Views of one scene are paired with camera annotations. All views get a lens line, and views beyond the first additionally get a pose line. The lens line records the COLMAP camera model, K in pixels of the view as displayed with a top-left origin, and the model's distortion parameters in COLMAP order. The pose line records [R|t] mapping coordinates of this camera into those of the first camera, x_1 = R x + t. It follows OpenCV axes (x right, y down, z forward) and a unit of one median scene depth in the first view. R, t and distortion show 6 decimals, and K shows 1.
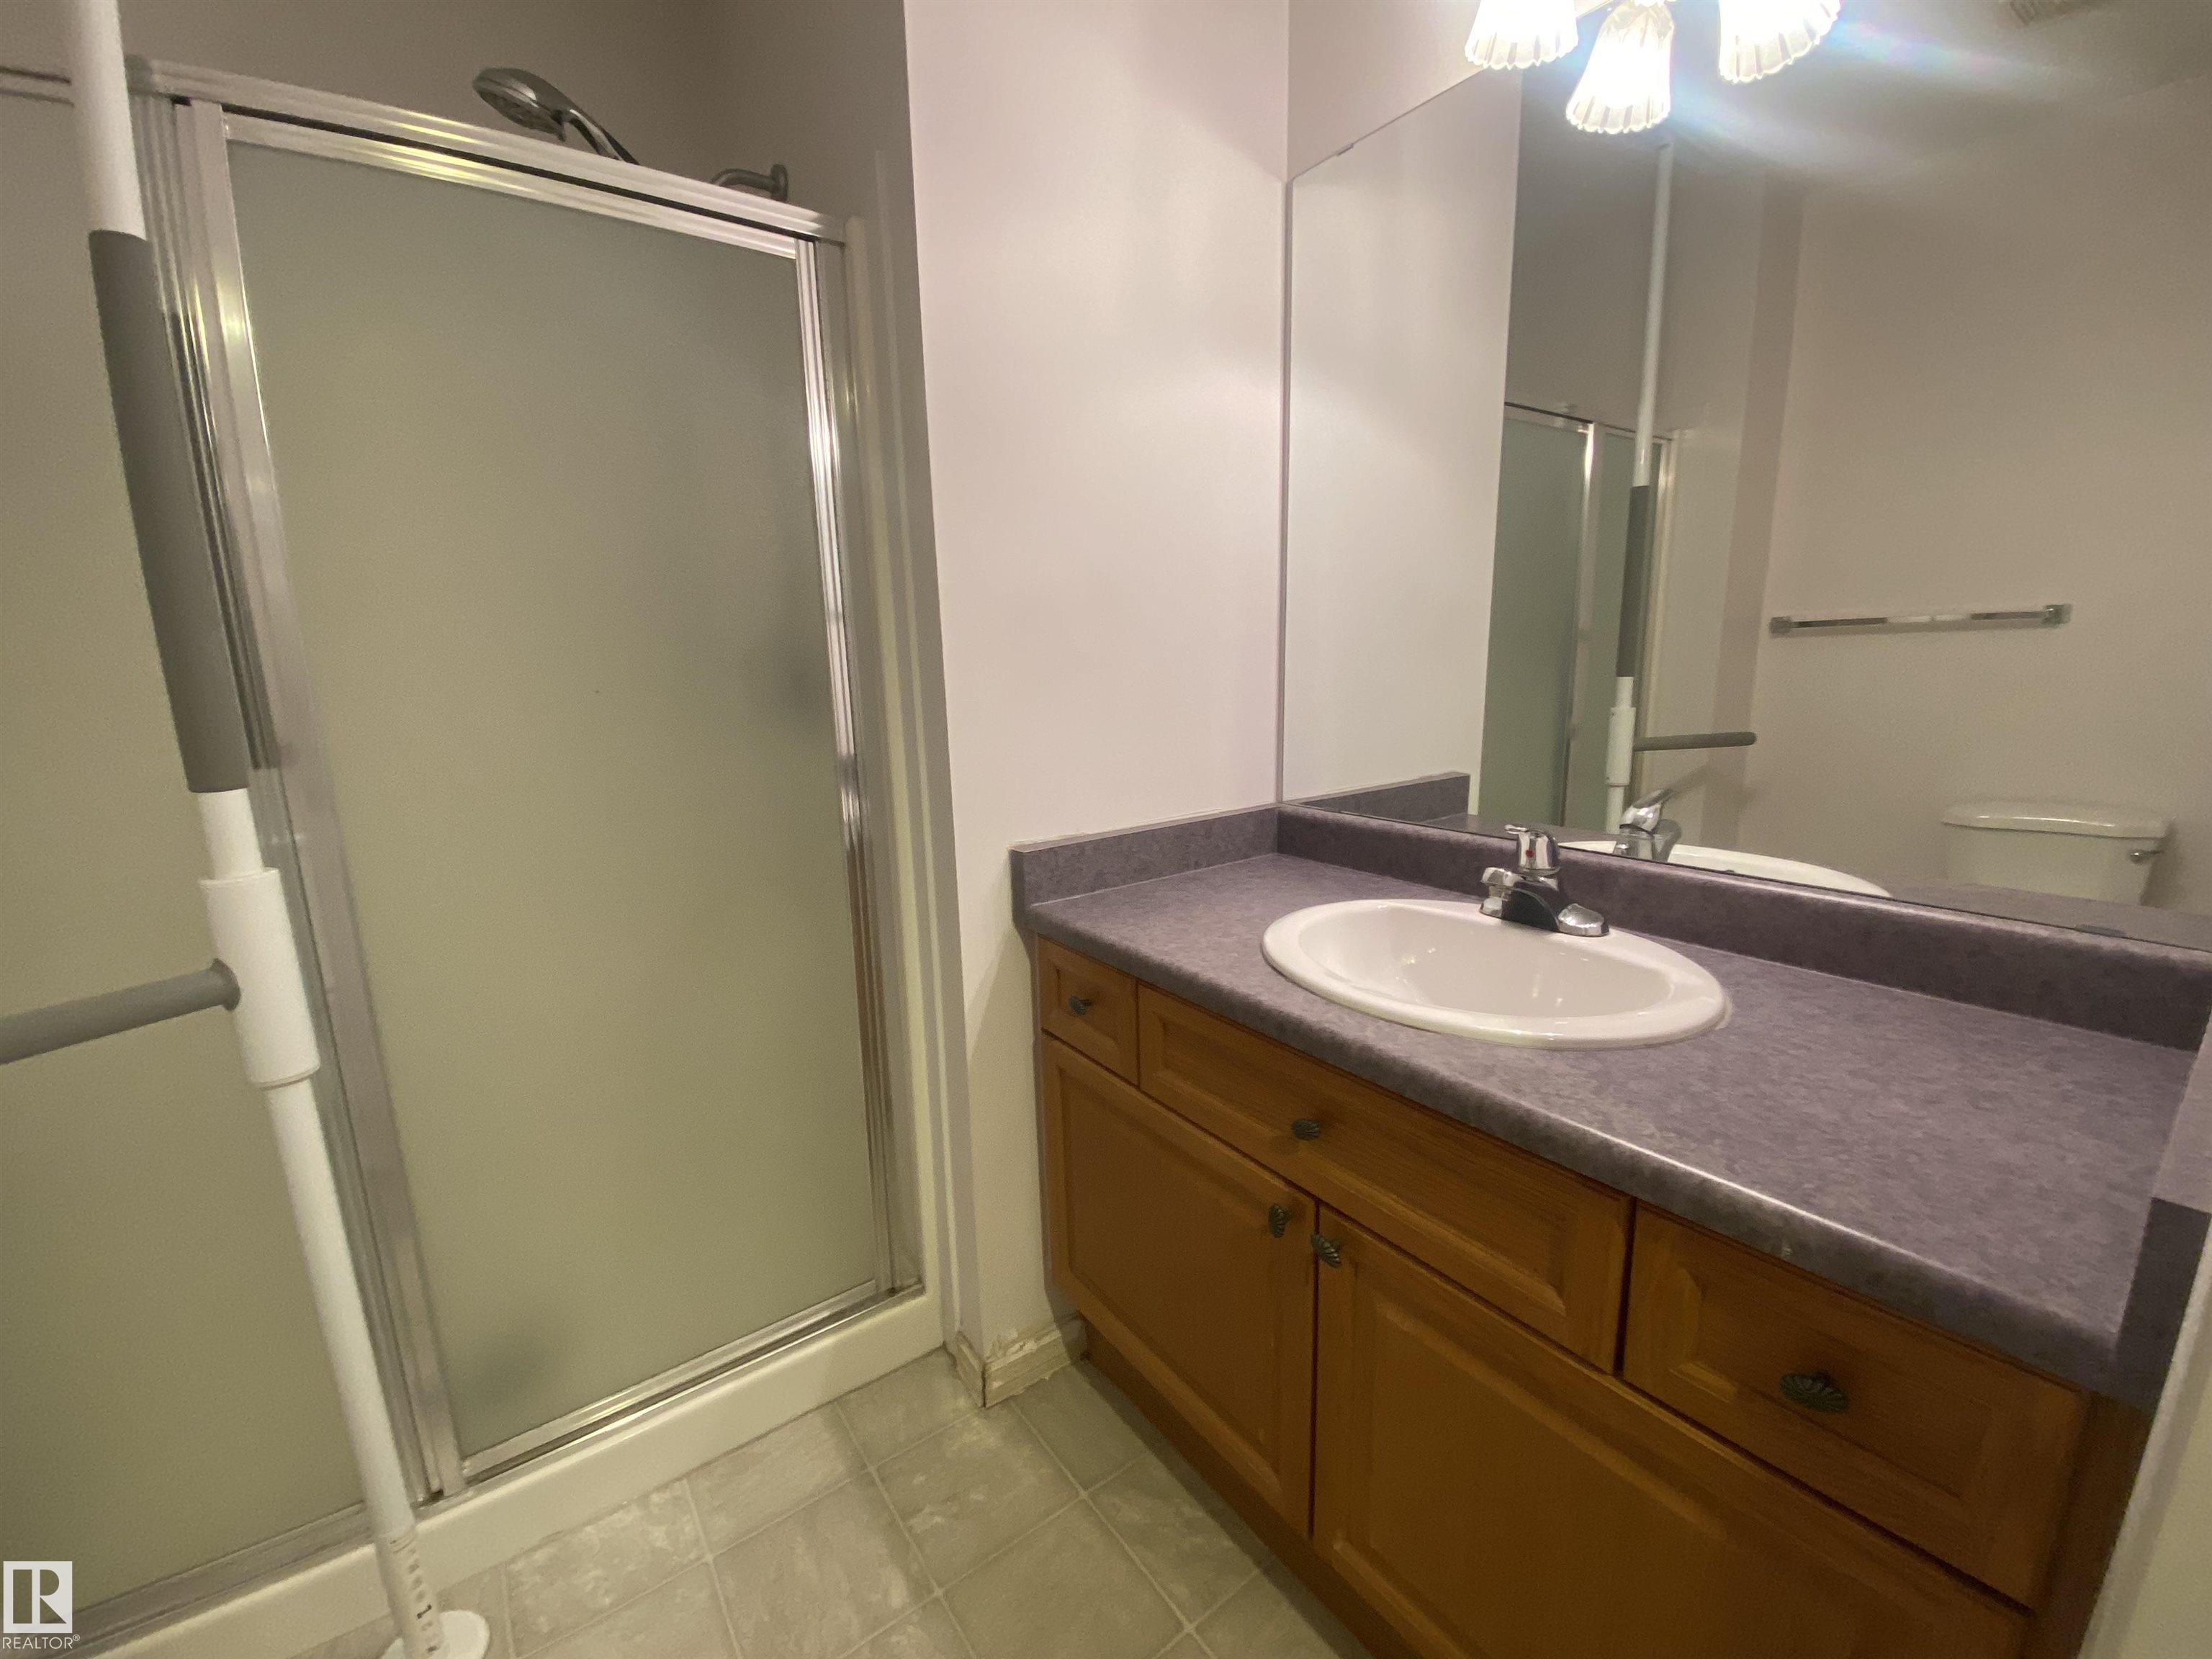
lens RADIAL K [[896.1, 0, 1103.9], [0, 896.1, 834.6], [0, 0, 1]] dist [-0.013287, -0.000792]
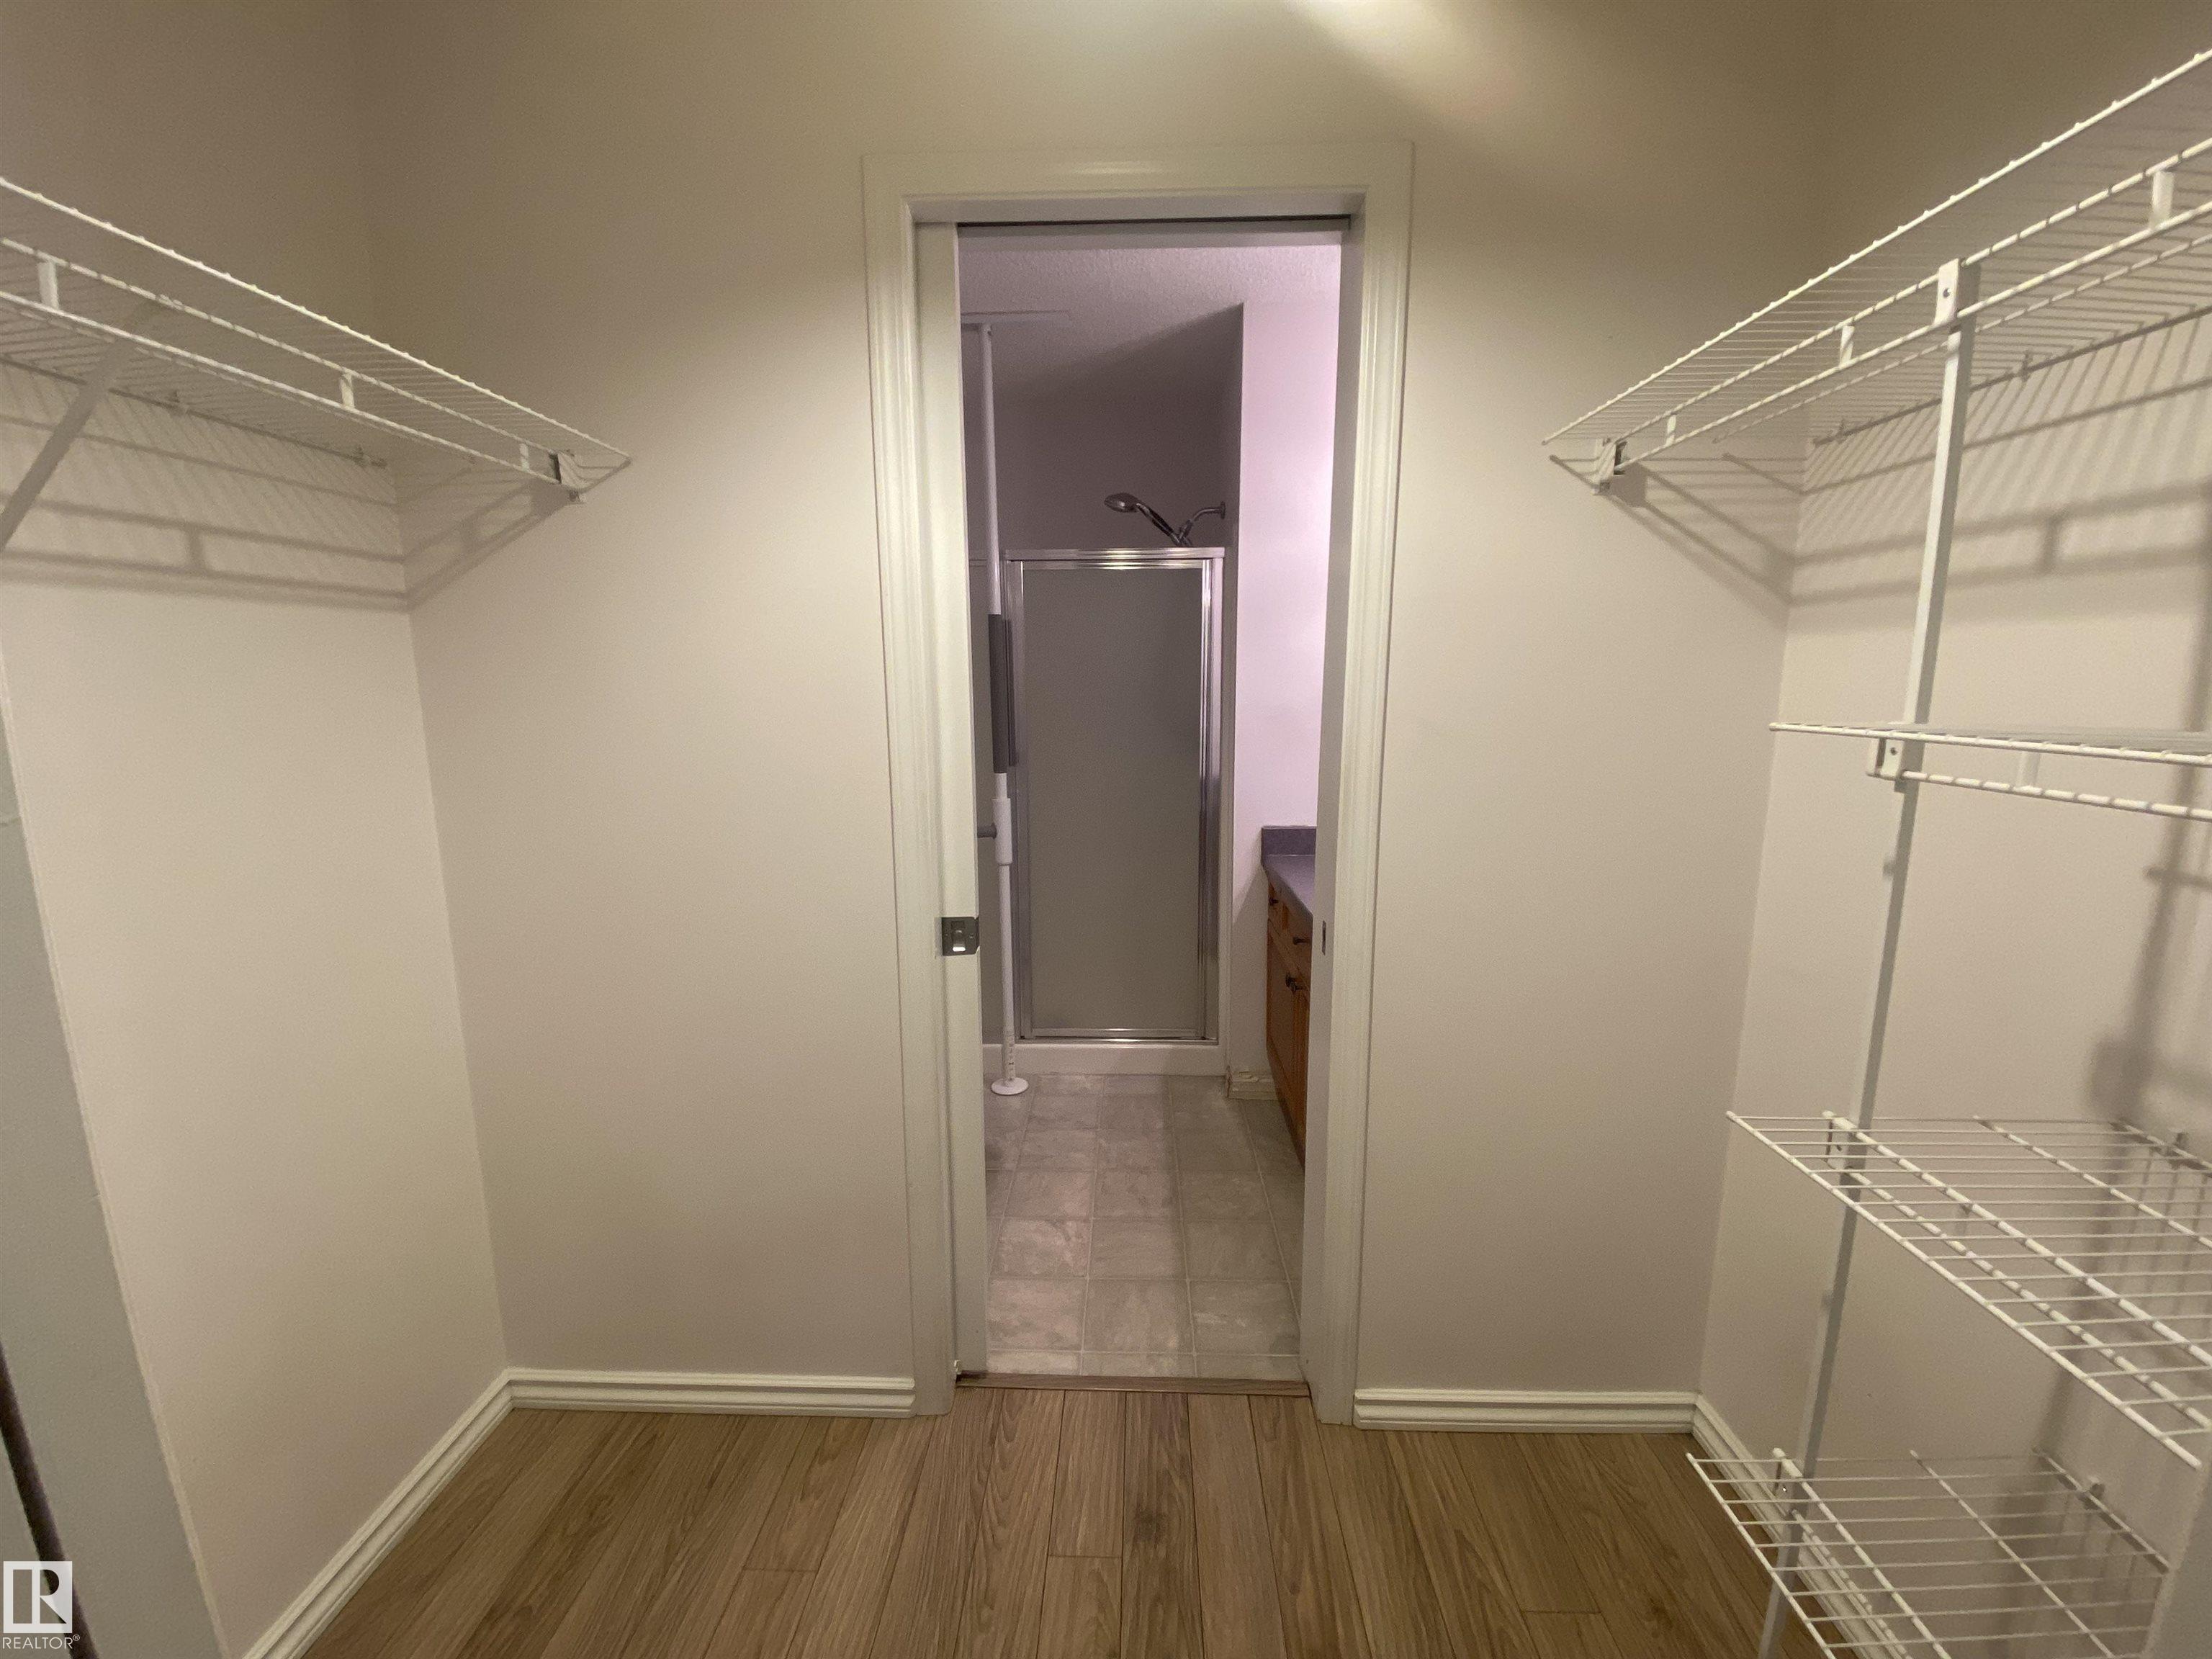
lens RADIAL K [[896.1, 0, 1105.7], [0, 896.1, 832.7], [0, 0, 1]] dist [-0.013287, -0.000792]
pose [[0.791407, 0.123711, -0.598641, 0.947824], [-0.133480, 0.990649, 0.028259, 0.018188], [0.596539, 0.057542, 0.800519, -1.012003]]
